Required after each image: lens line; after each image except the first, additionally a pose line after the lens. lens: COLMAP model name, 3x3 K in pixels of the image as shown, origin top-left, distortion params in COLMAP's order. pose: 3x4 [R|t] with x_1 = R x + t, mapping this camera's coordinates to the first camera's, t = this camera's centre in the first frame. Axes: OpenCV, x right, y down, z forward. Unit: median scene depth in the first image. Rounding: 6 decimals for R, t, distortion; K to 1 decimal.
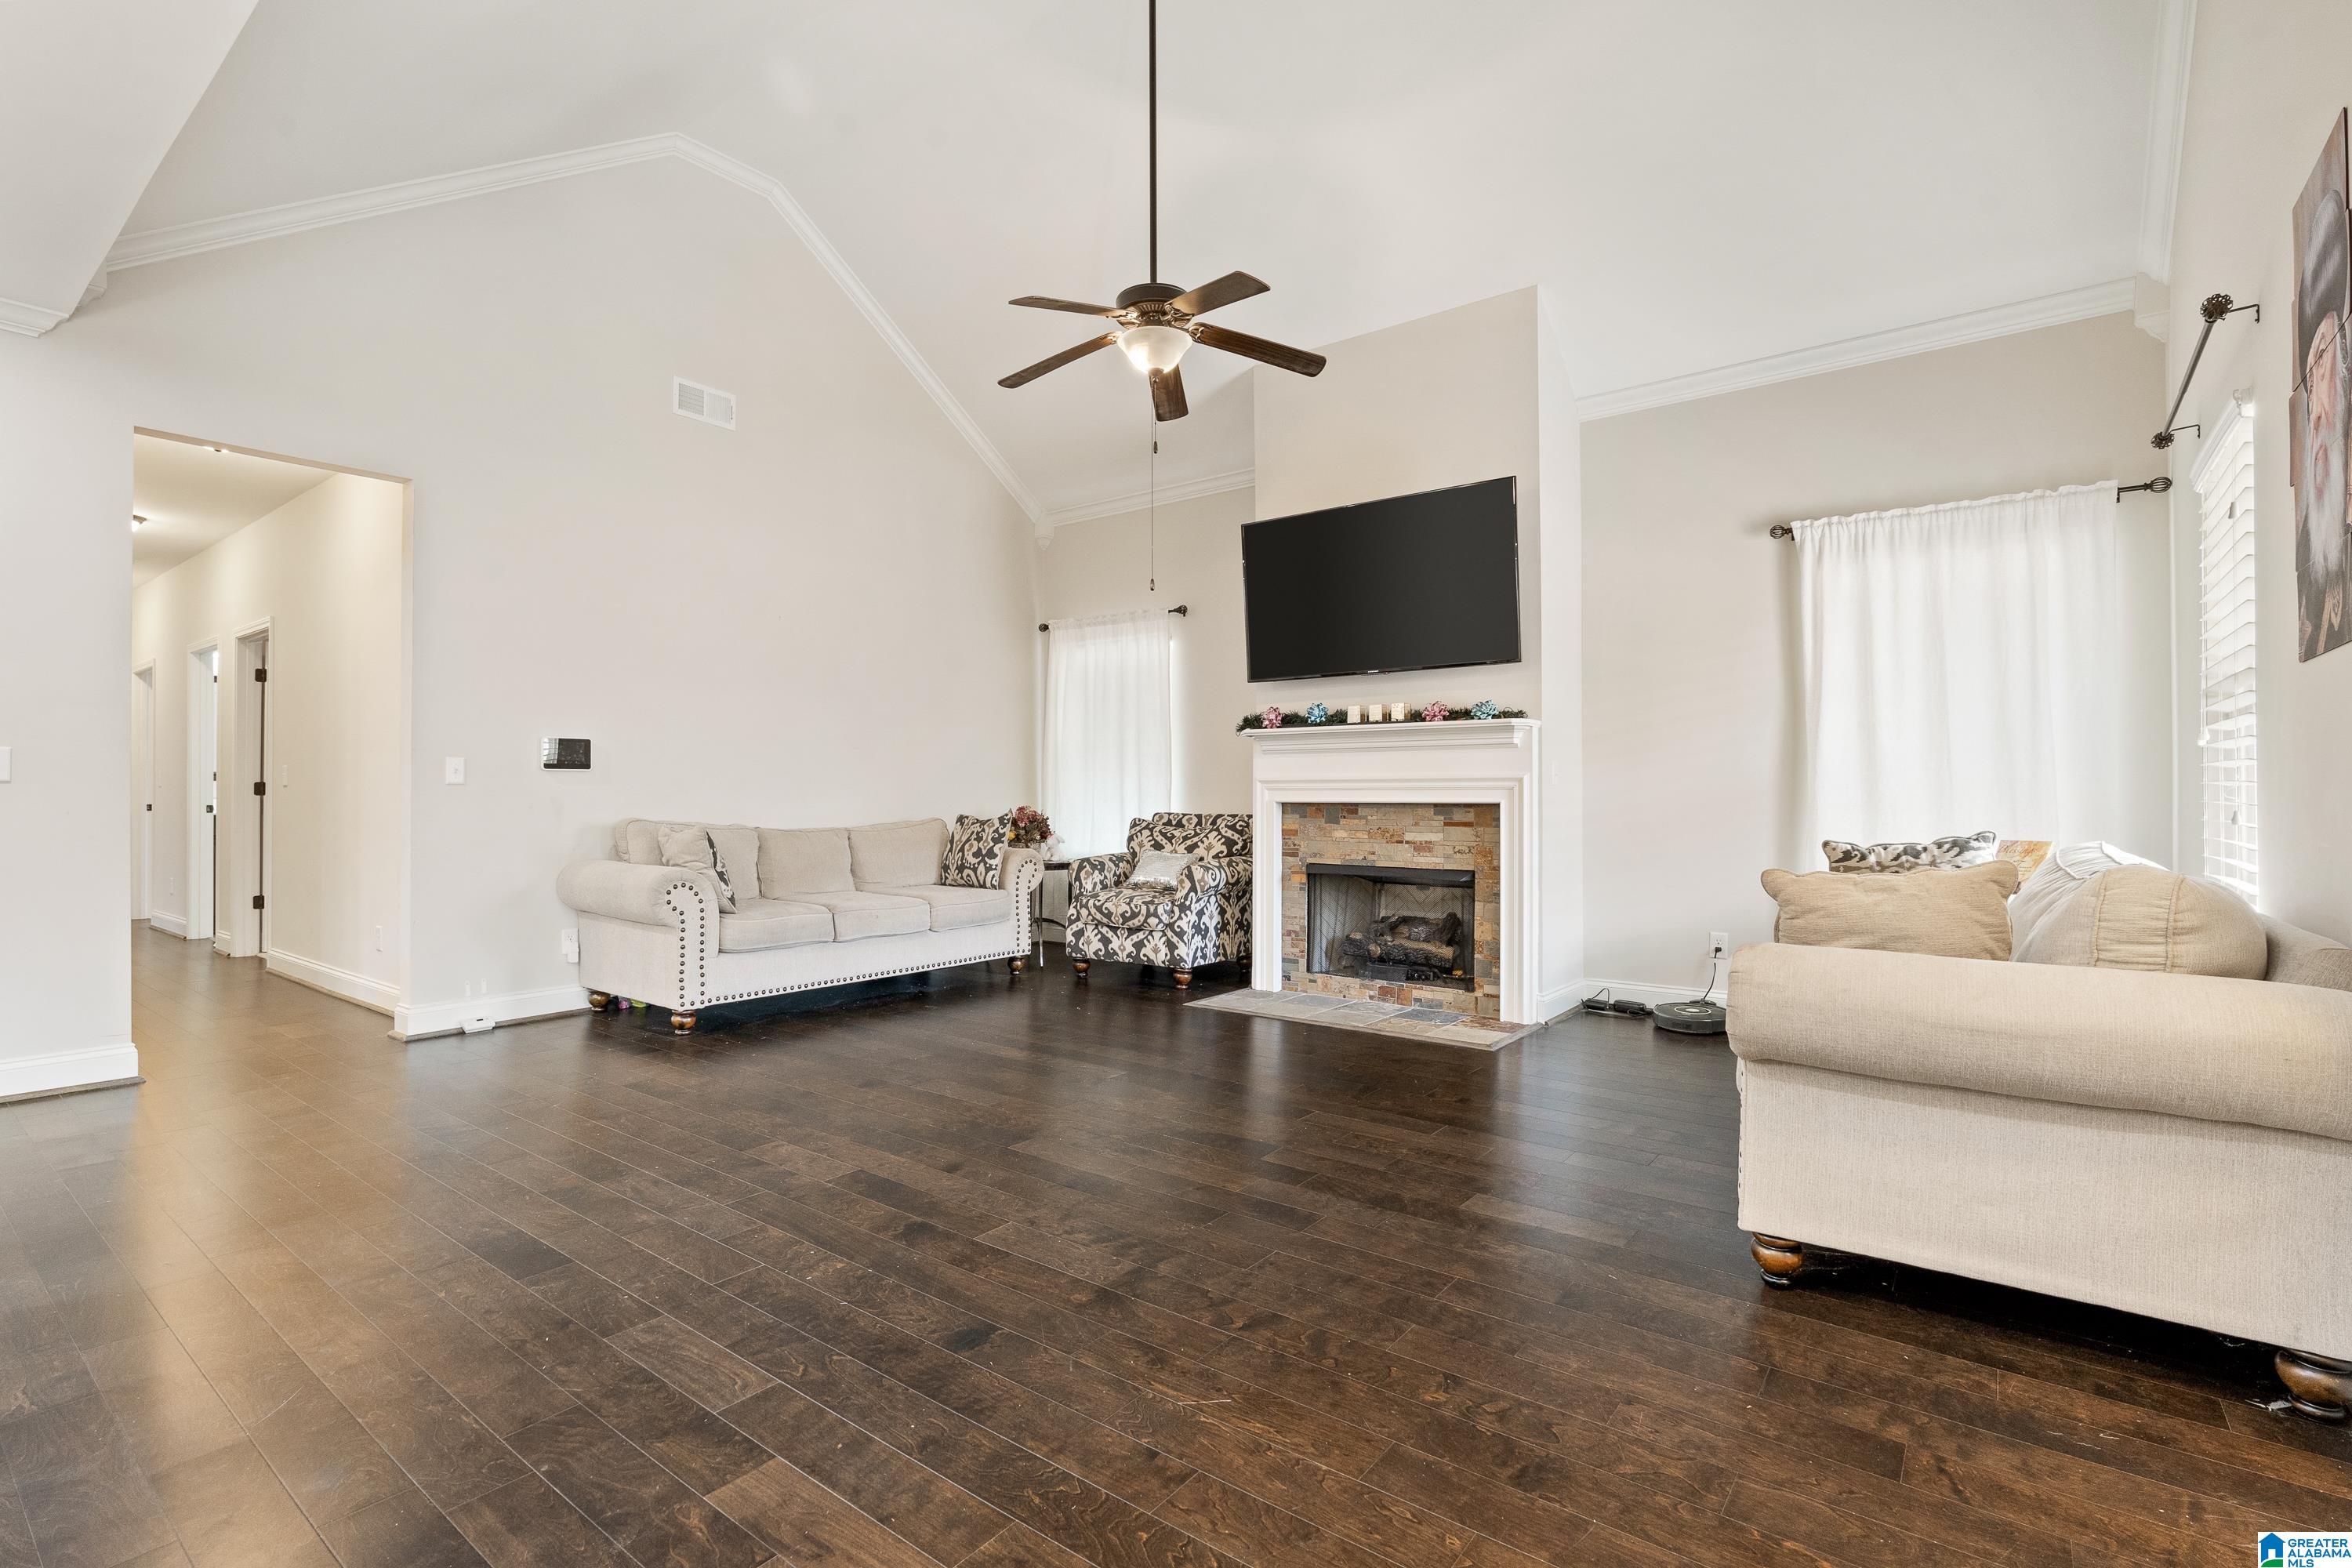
lens RADIAL K [[1078.5, 0, 1179.8], [0, 1078.5, 781.6], [0, 0, 1]] dist [-0.012195, 0.001198]
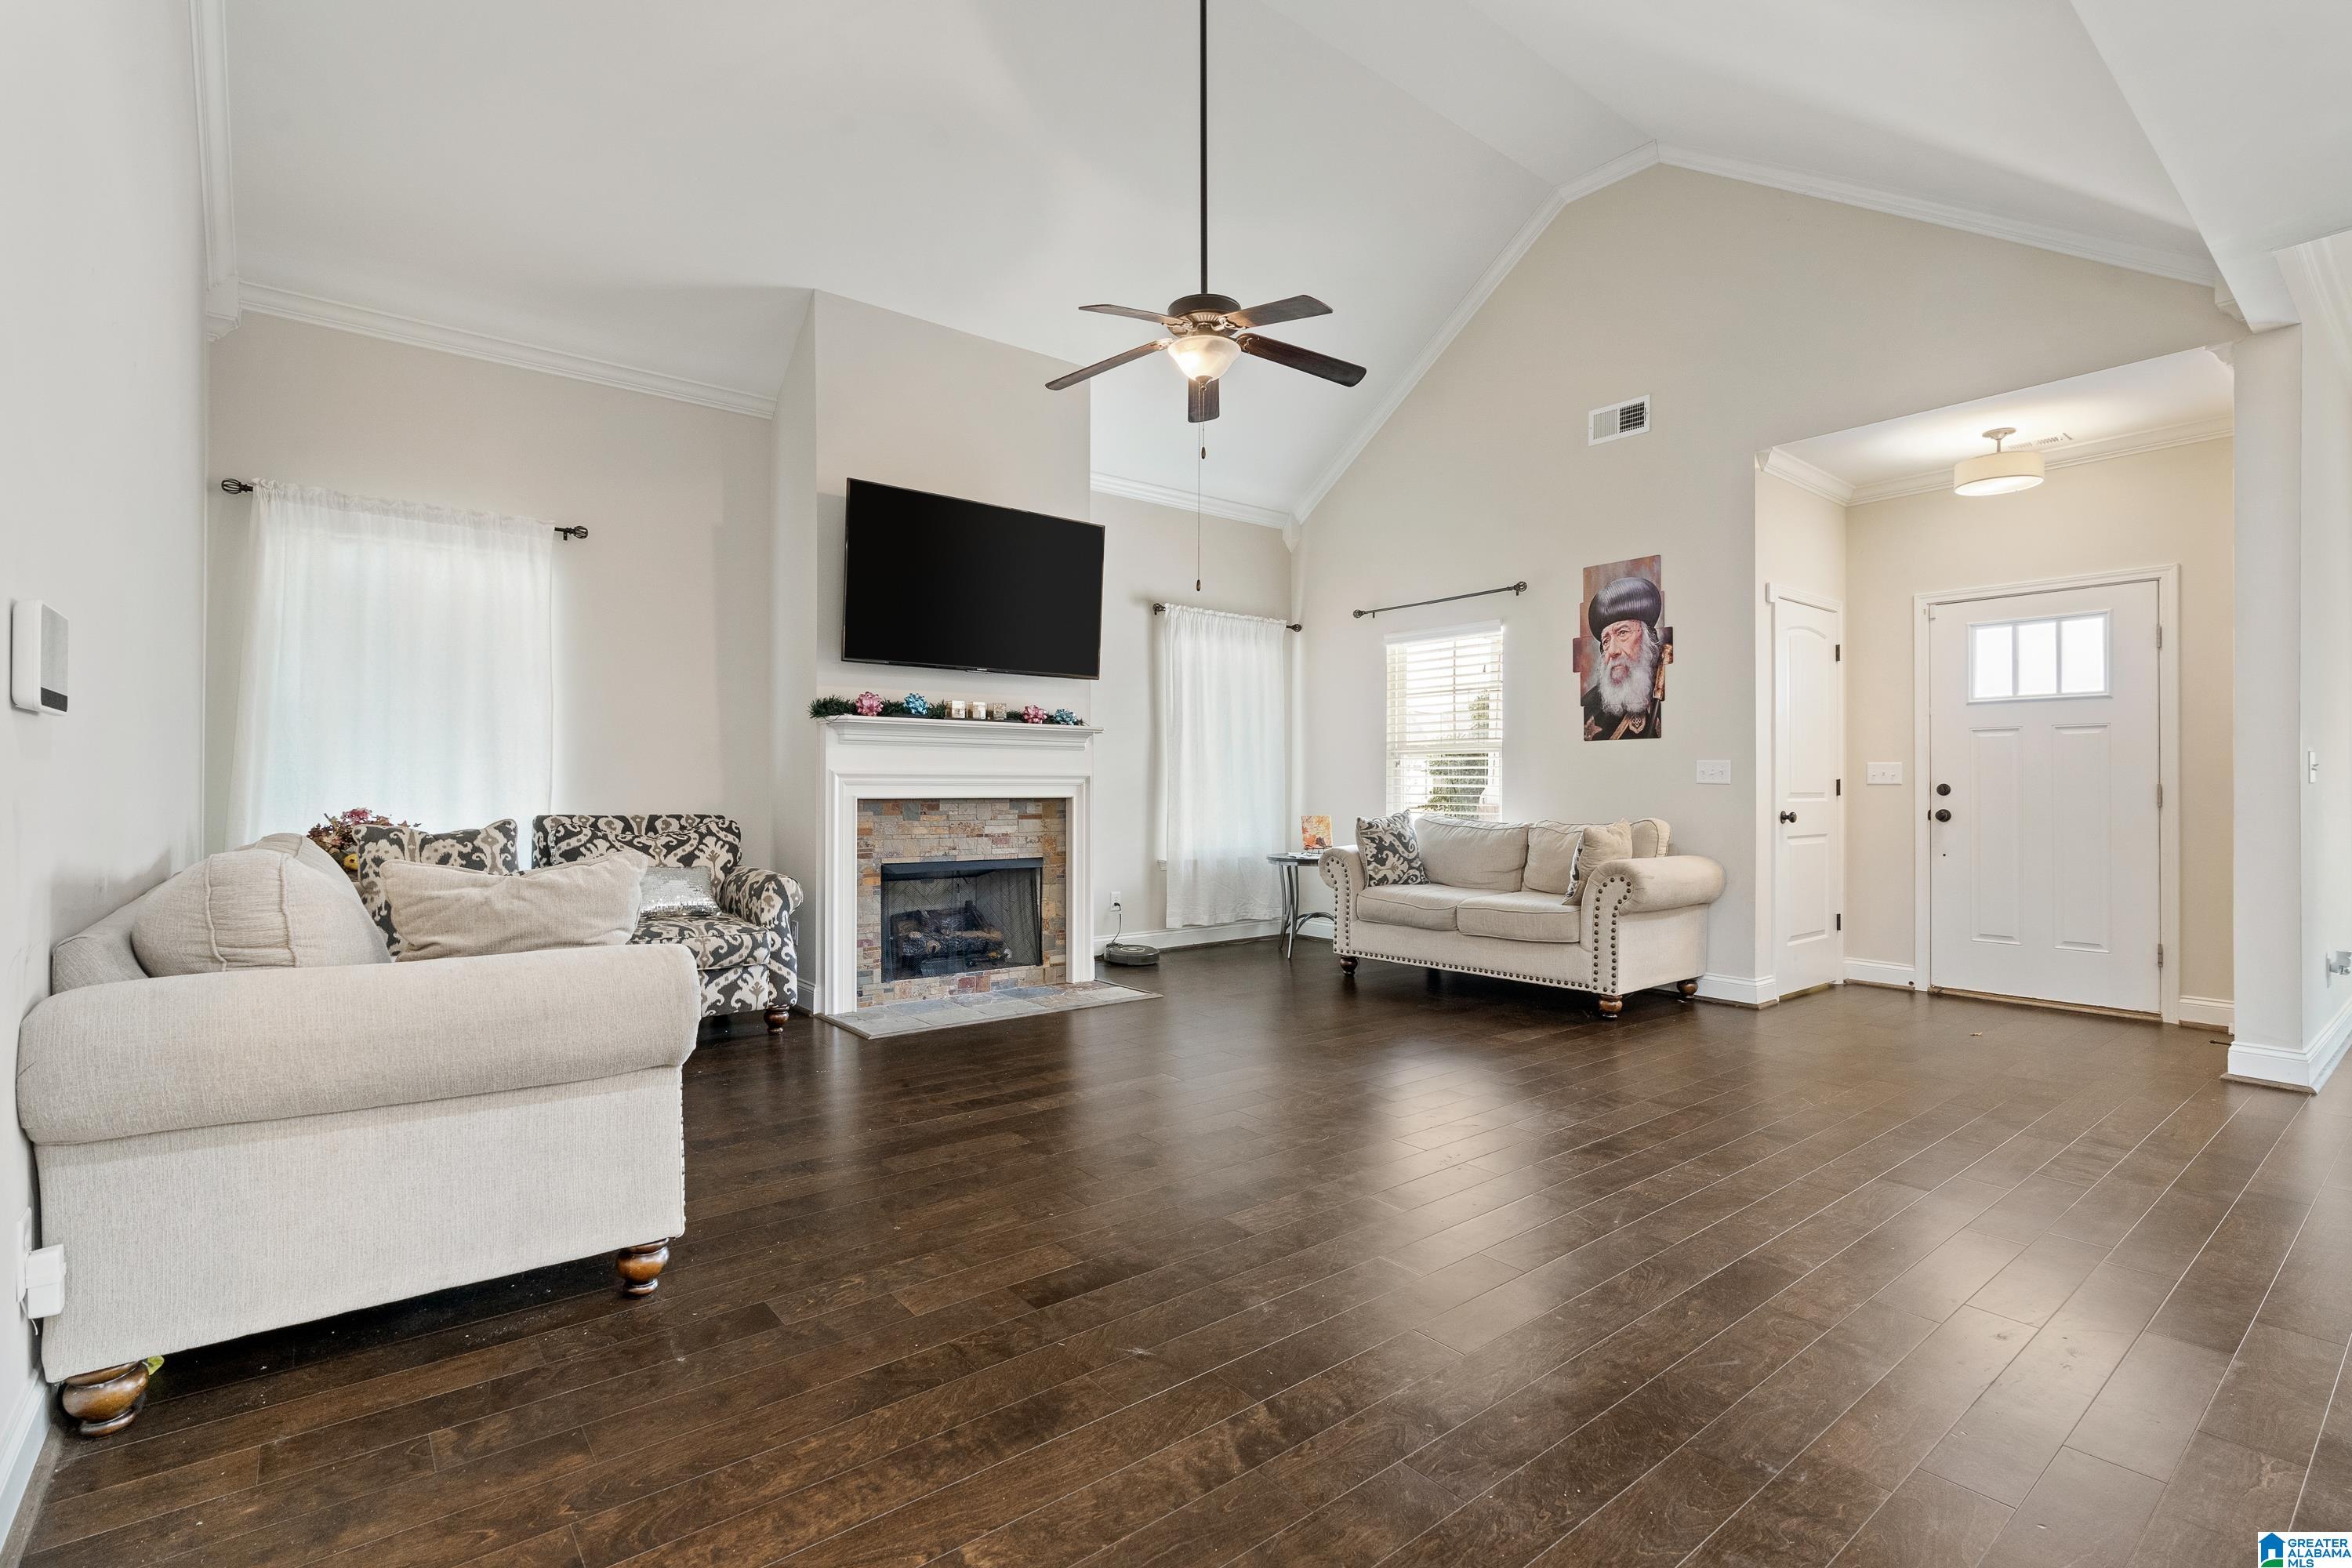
lens RADIAL K [[1078.5, 0, 1138.4], [0, 1078.5, 783.3], [0, 0, 1]] dist [-0.012195, 0.001198]
pose [[0.260213, 0.006546, 0.965529, -0.730442], [-0.013498, 0.999904, -0.003141, 0.006517], [-0.965457, -0.012216, 0.260276, 0.560345]]
